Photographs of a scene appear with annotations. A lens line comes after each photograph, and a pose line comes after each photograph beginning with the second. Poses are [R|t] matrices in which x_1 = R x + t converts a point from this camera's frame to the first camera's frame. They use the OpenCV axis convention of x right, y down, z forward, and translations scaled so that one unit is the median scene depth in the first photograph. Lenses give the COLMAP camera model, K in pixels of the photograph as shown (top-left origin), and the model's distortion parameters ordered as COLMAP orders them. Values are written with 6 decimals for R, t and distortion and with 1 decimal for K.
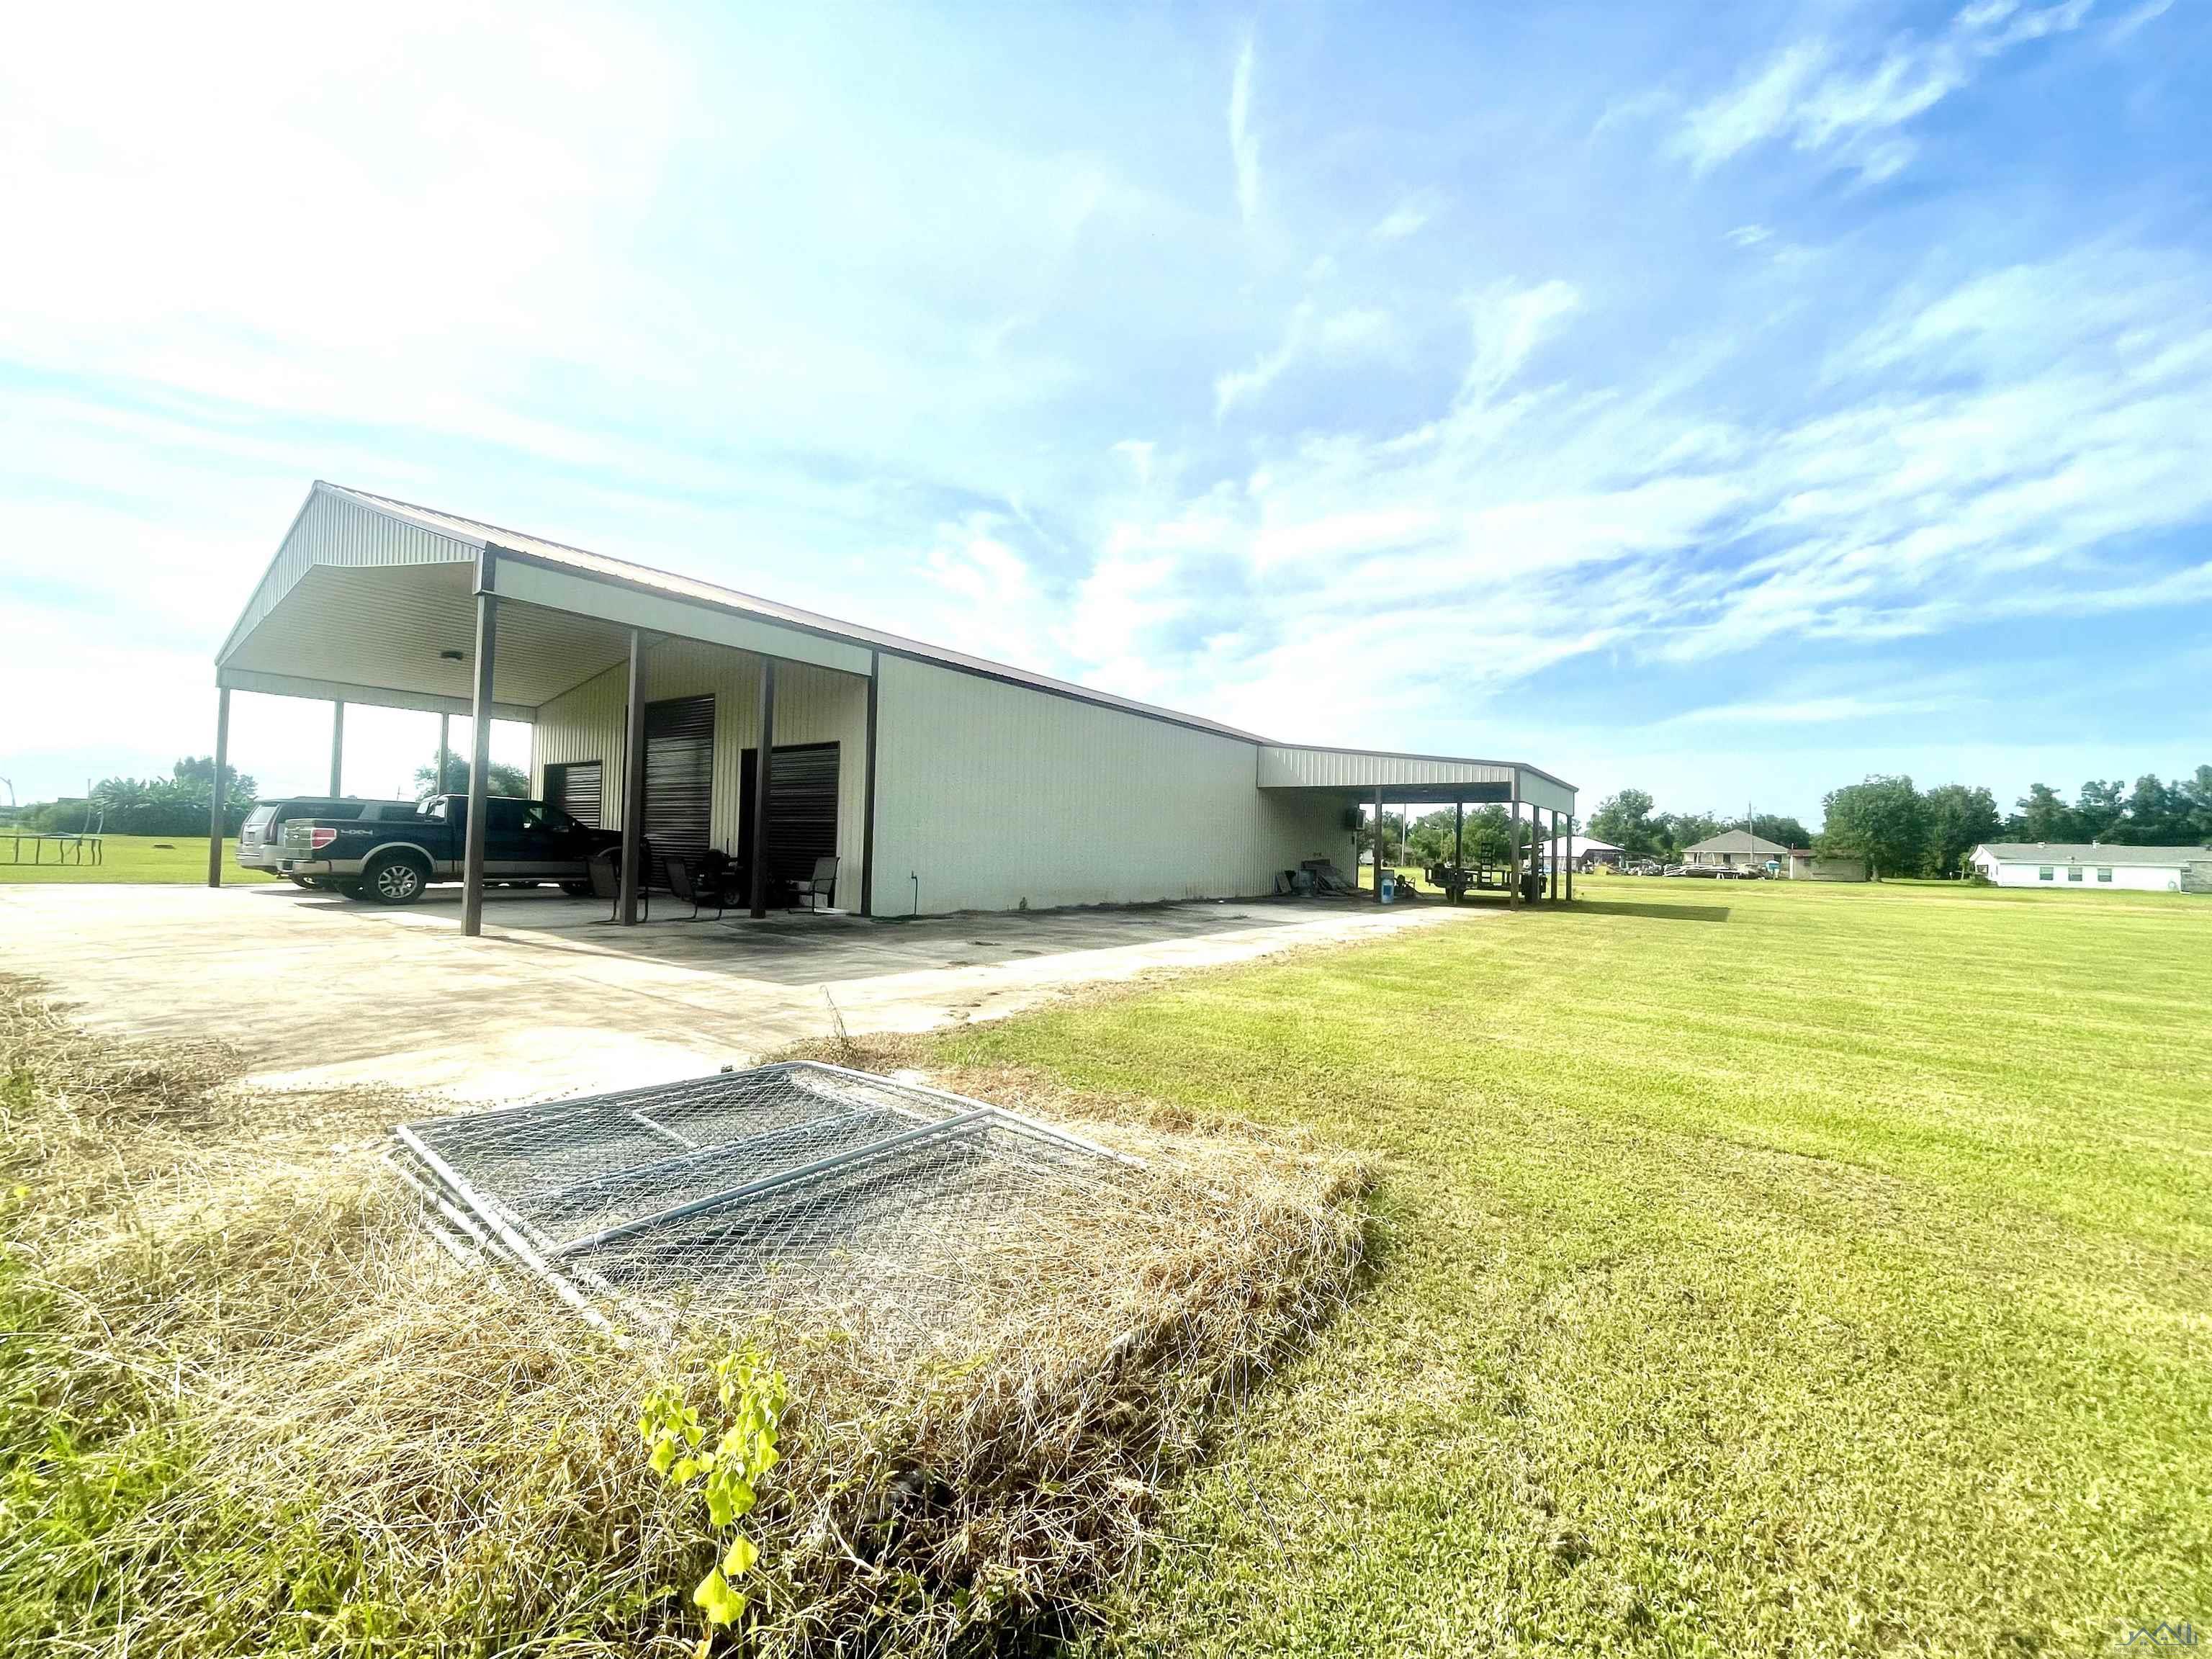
lens RADIAL K [[874.9, 0, 1106.0], [0, 874.9, 829.5], [0, 0, 1]] dist [-0.000802, -0.000103]
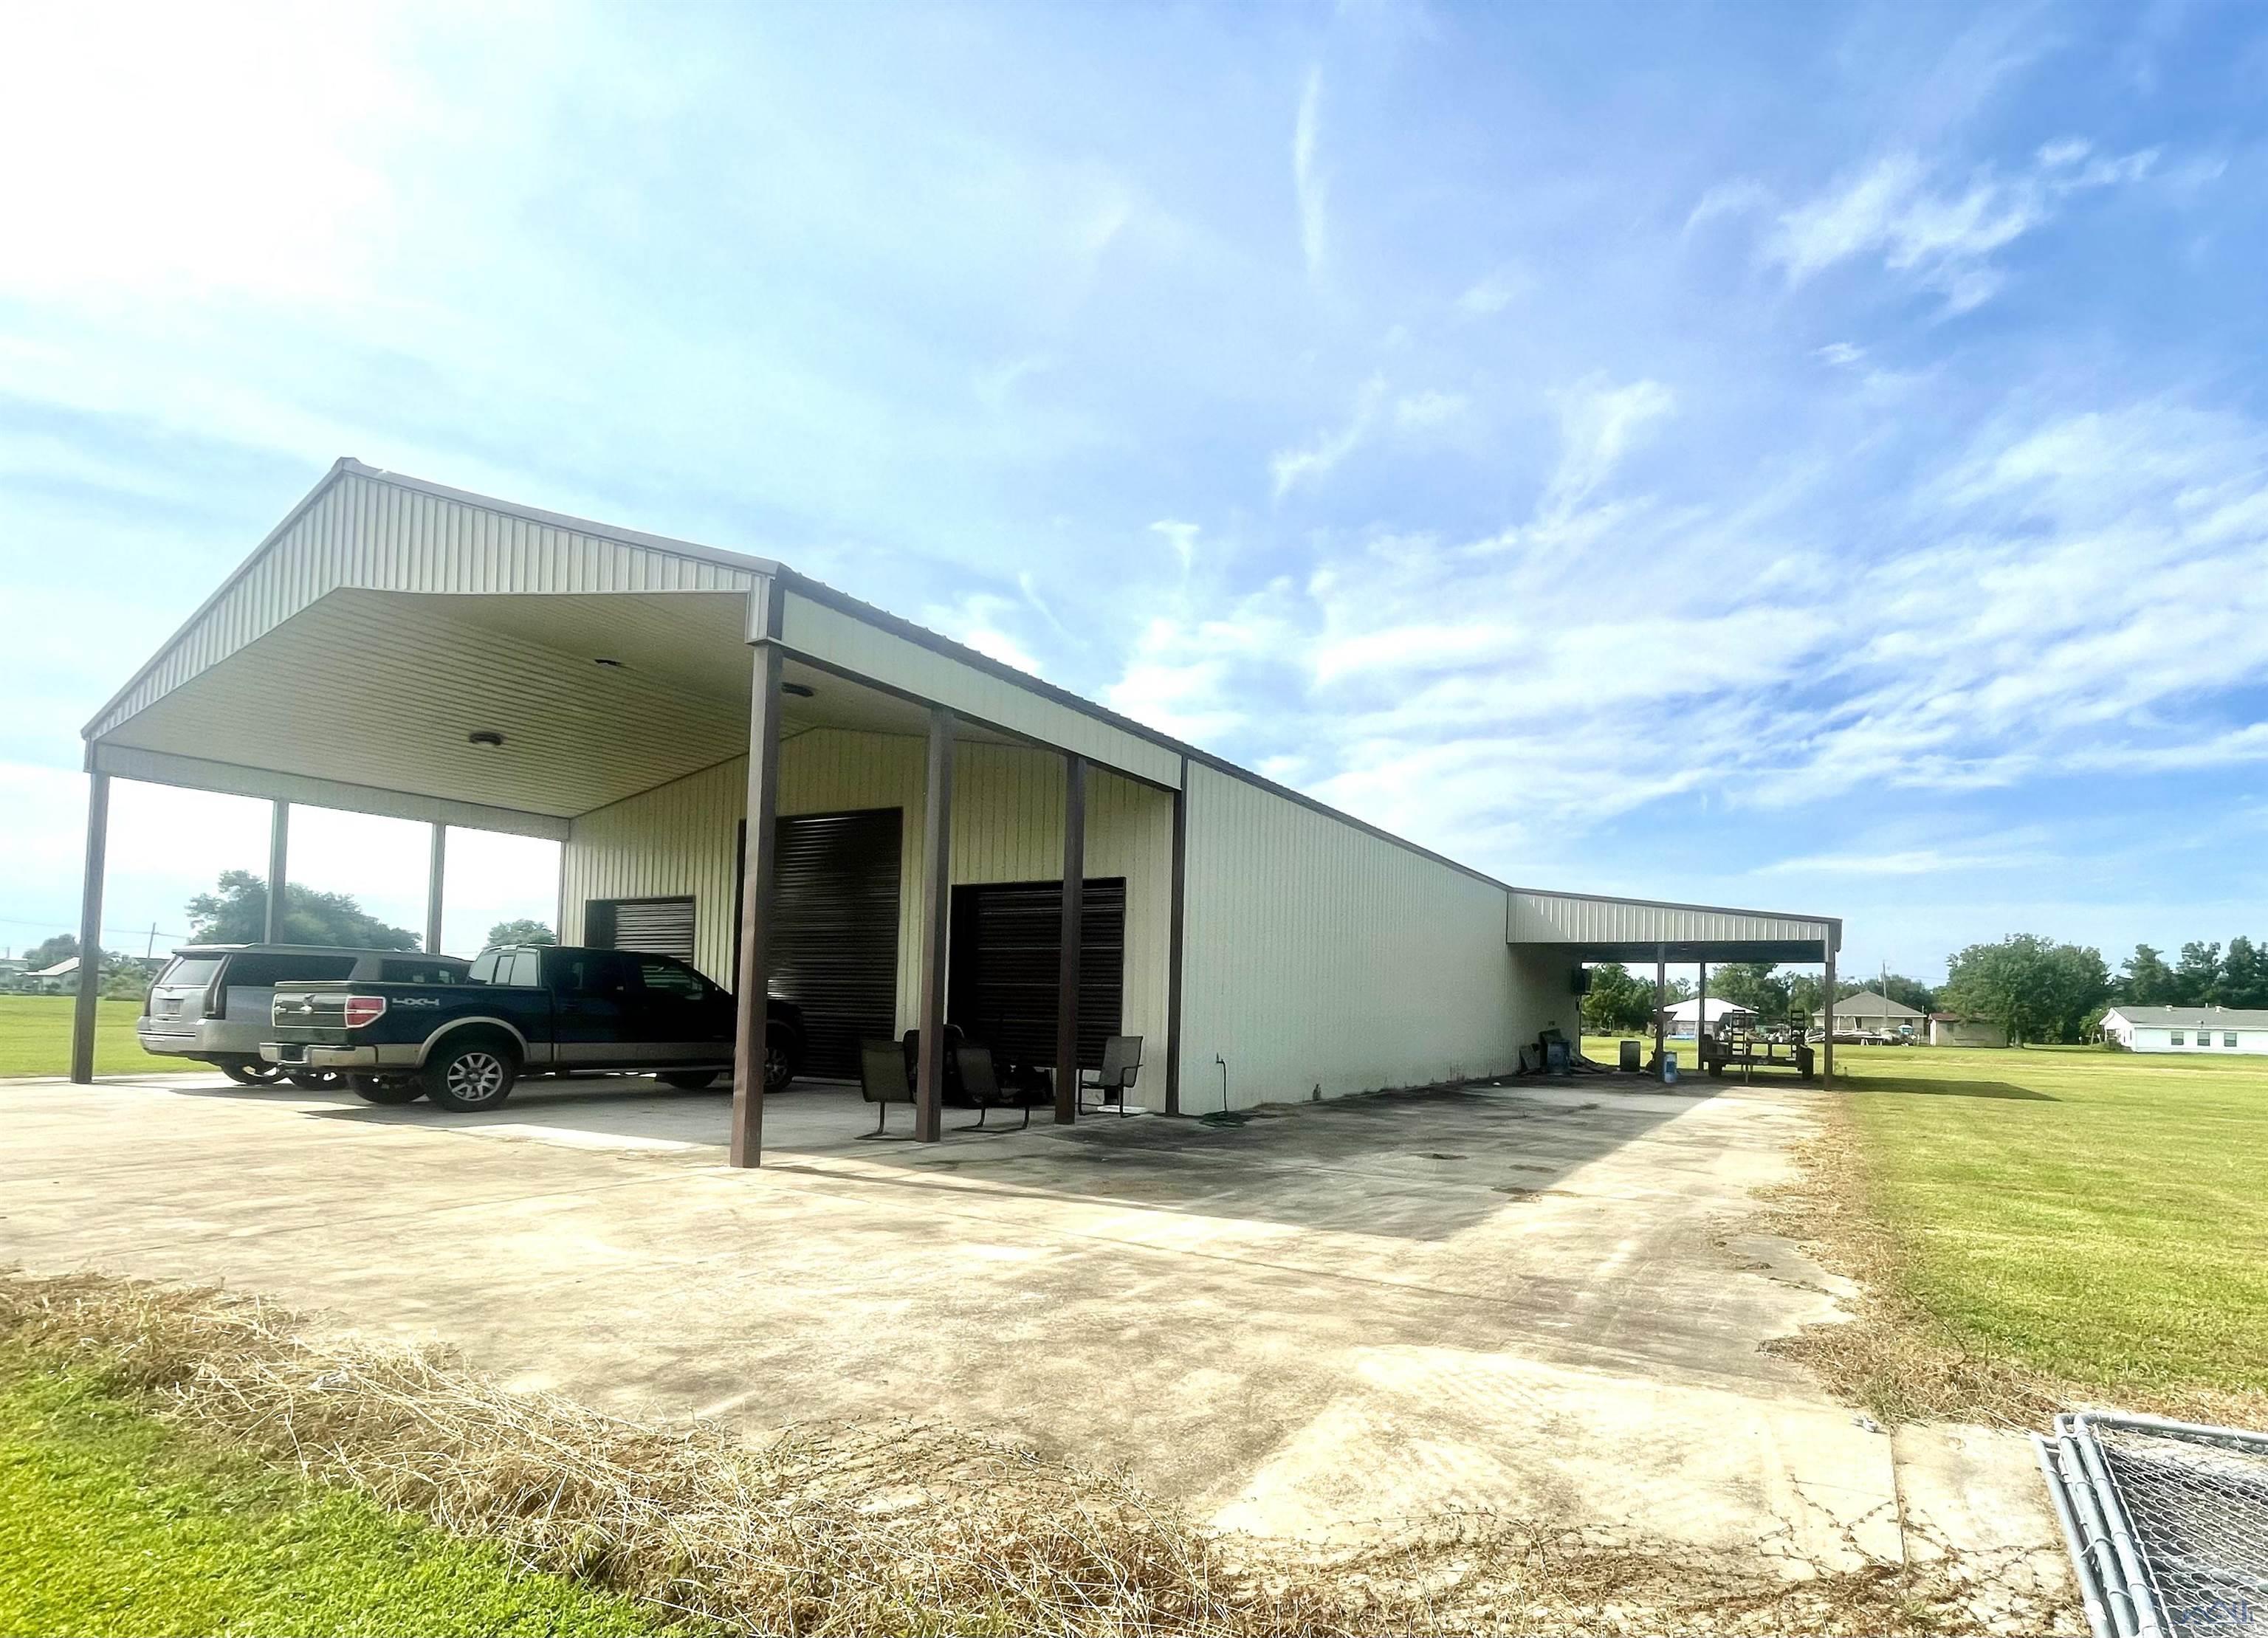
lens RADIAL K [[1012.0, 0, 1134.1], [0, 1012.0, 971.7], [0, 0, 1]] dist [0.000287, 0.000101]
pose [[0.985668, 0.005285, 0.168614, -0.192658], [-0.003591, 0.999940, -0.010349, -0.005688], [-0.168658, 0.009595, 0.985628, 0.069692]]
